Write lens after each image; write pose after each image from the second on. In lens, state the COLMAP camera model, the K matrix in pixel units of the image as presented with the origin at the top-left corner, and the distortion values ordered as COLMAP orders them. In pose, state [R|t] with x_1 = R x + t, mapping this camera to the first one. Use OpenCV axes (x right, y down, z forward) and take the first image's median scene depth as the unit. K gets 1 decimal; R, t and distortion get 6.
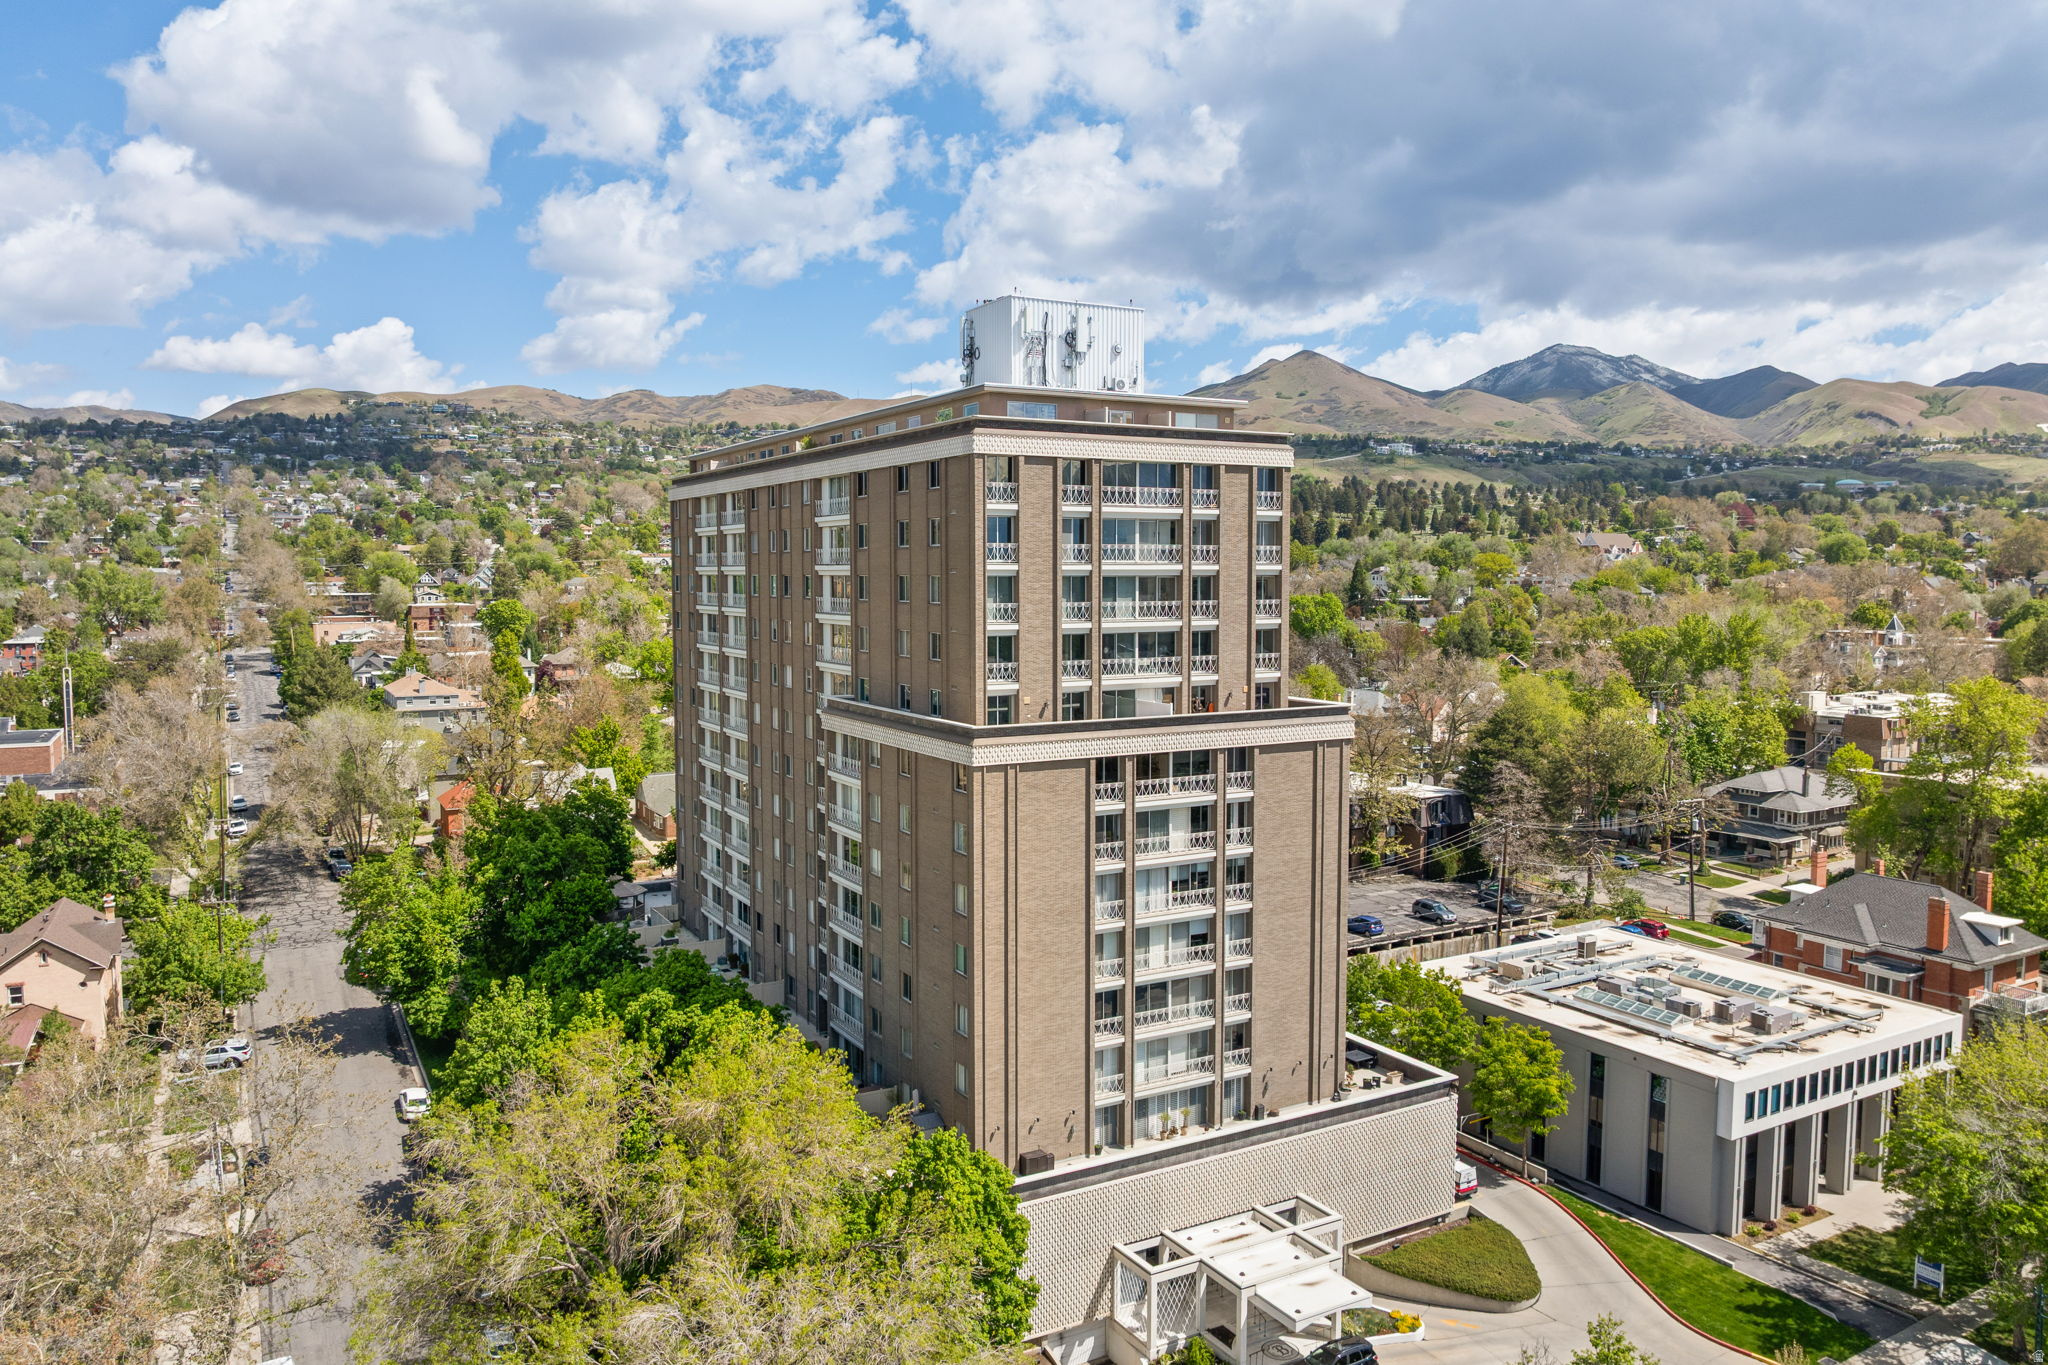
lens RADIAL K [[1454.1, 0, 1011.4], [0, 1454.1, 691.1], [0, 0, 1]] dist [-0.032926, -0.000217]
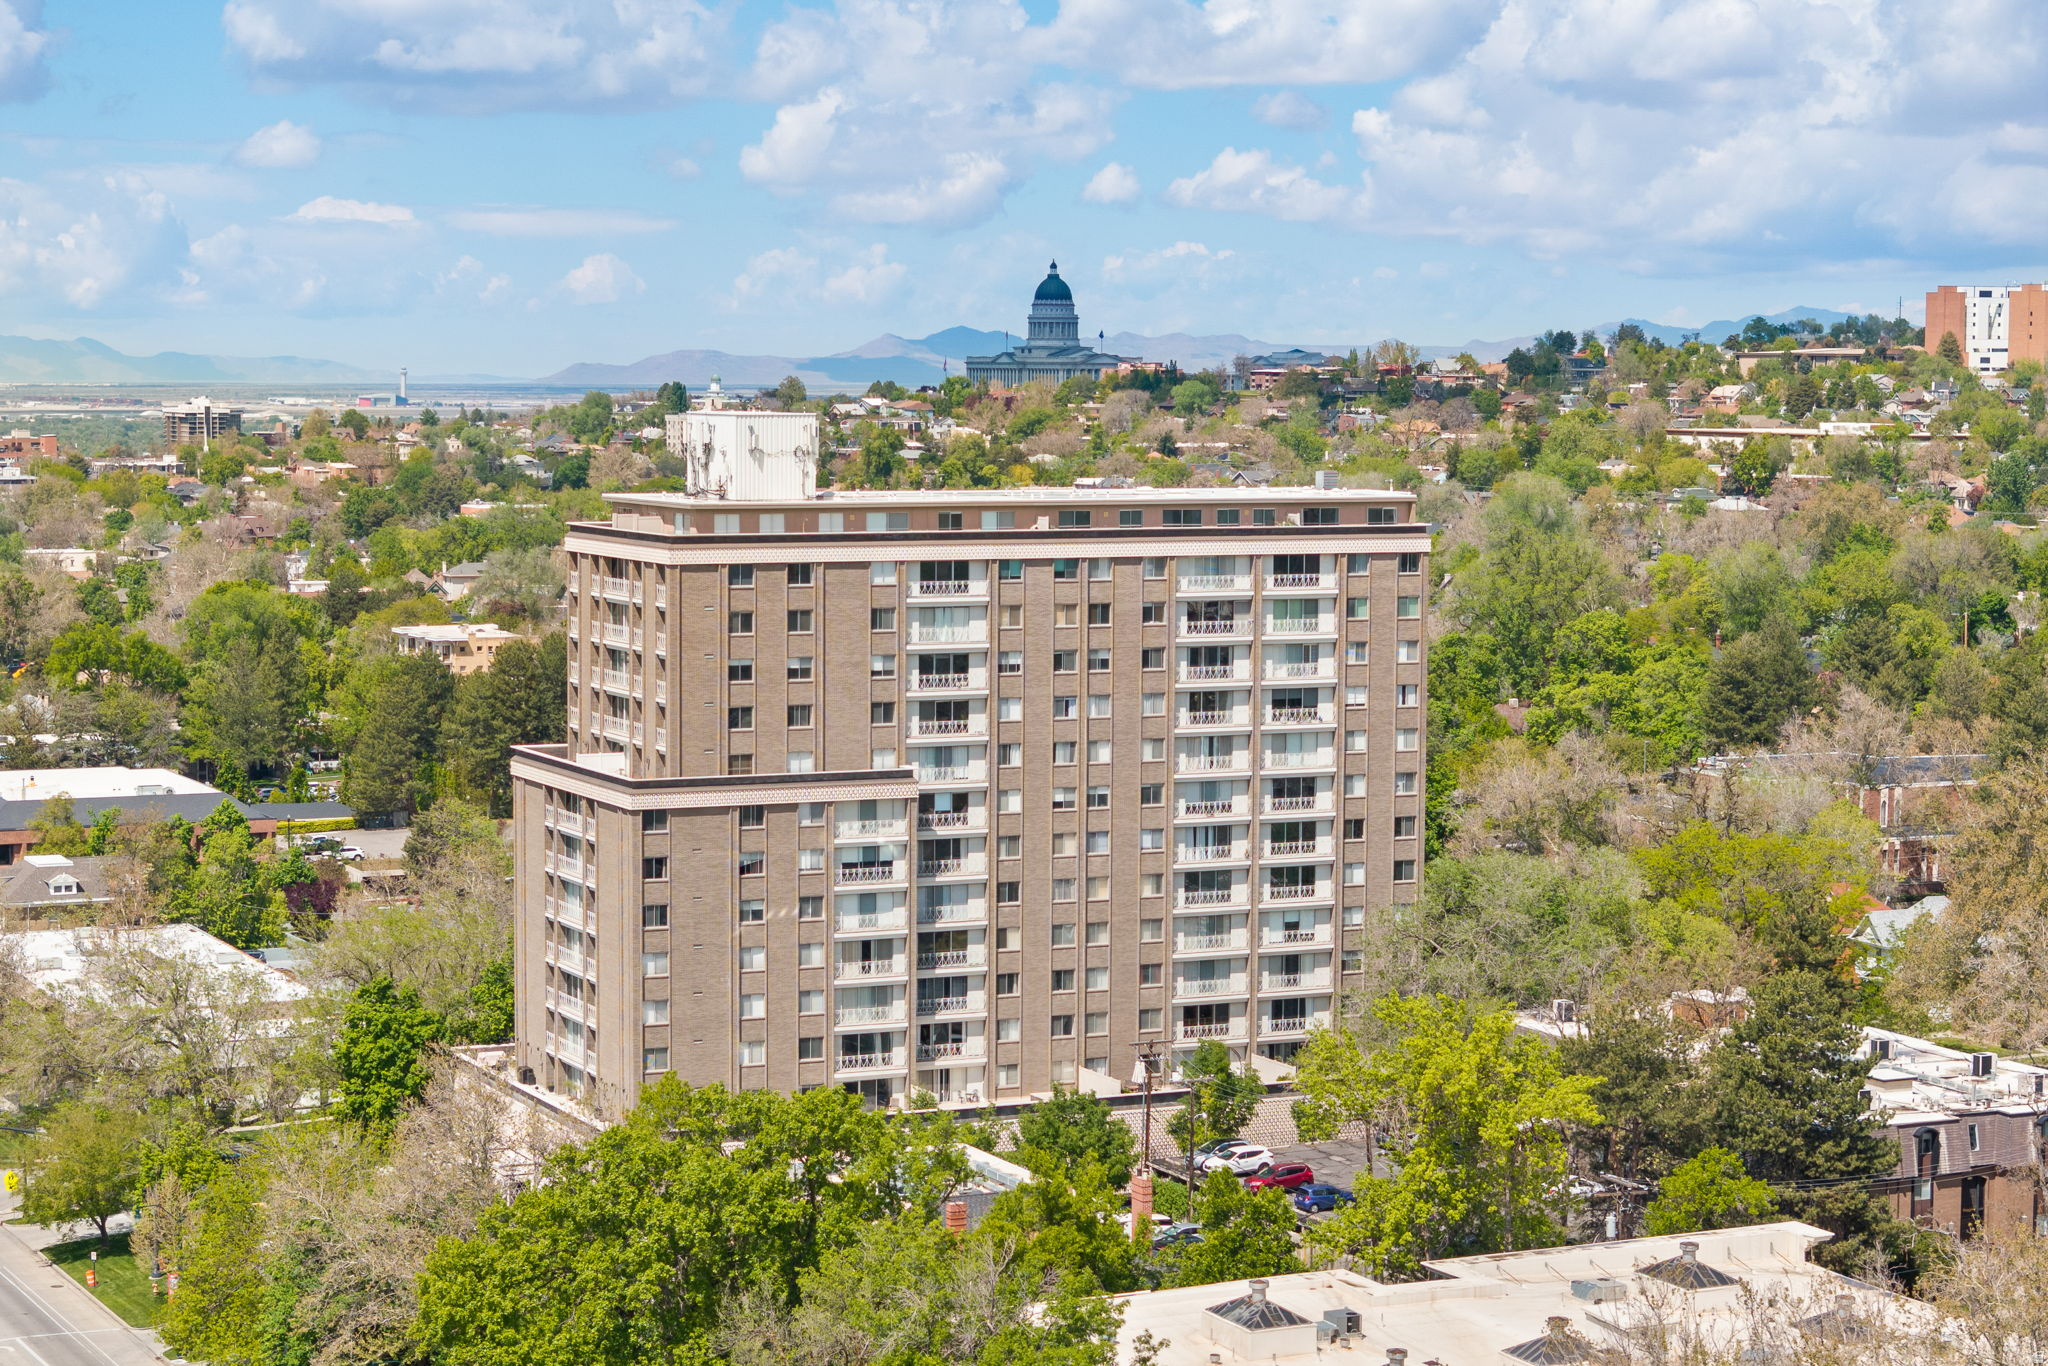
lens RADIAL K [[4114.3, 0, 1033.5], [0, 4114.3, 686.0], [0, 0, 1]] dist [-0.105059, 0.000000]
pose [[-0.076983, 0.079039, -0.993895, 3.467298], [-0.086197, 0.992593, 0.085612, -0.372171], [0.993299, 0.092262, -0.069600, 1.569351]]
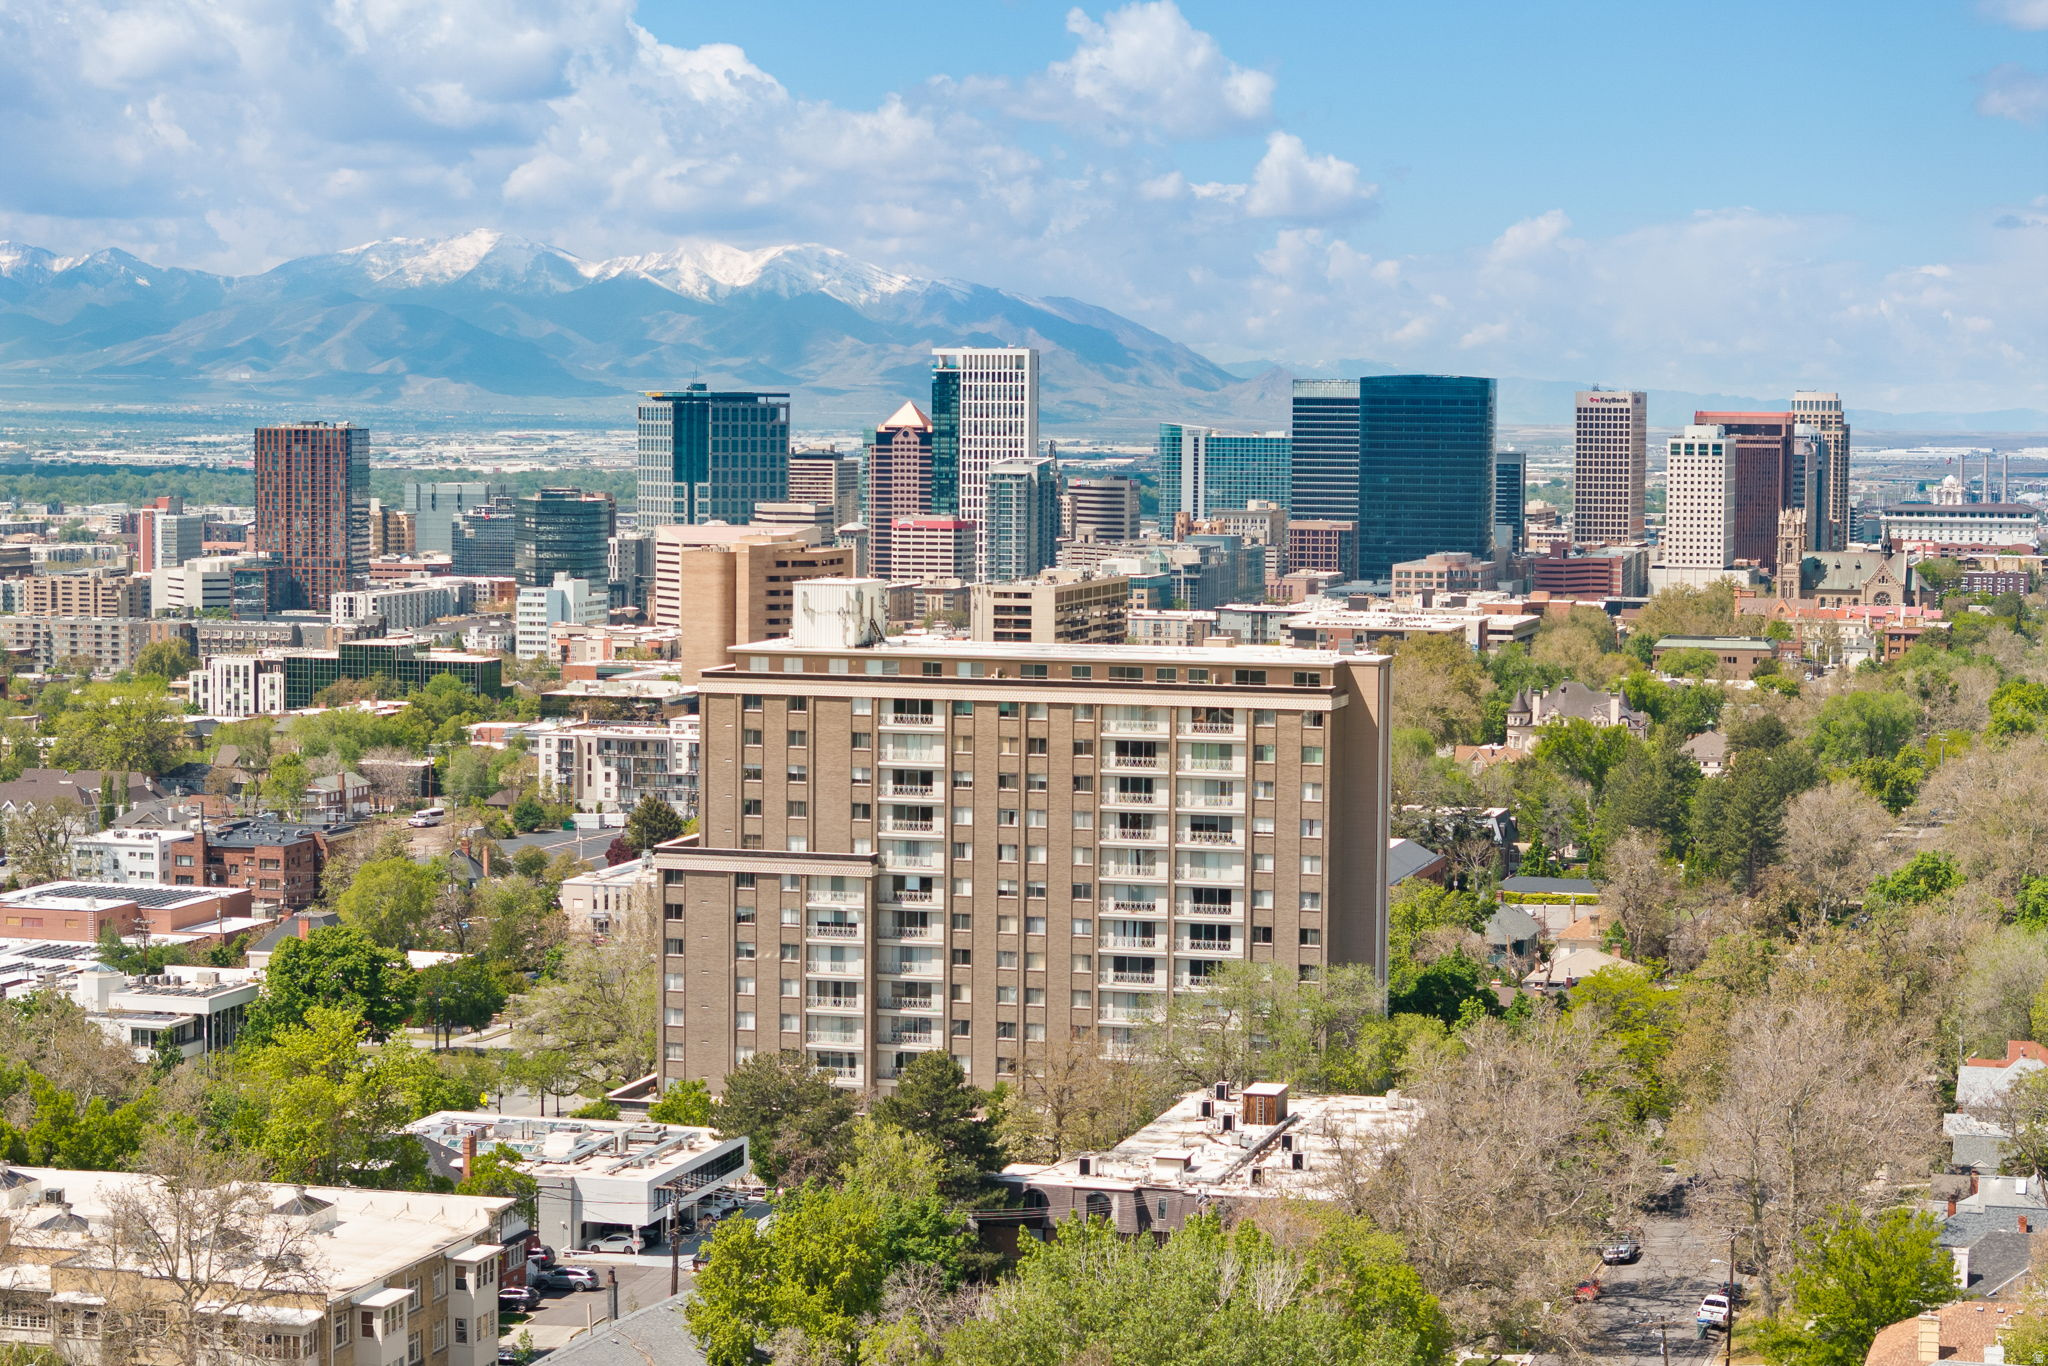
lens RADIAL K [[4114.3, 0, 1021.4], [0, 4114.3, 686.6], [0, 0, 1]] dist [-0.105059, 0.000000]
pose [[-0.710550, 0.042338, -0.702372, 3.128330], [-0.065182, 0.989936, 0.125613, -0.759035], [0.700621, 0.135037, -0.700639, 4.460673]]
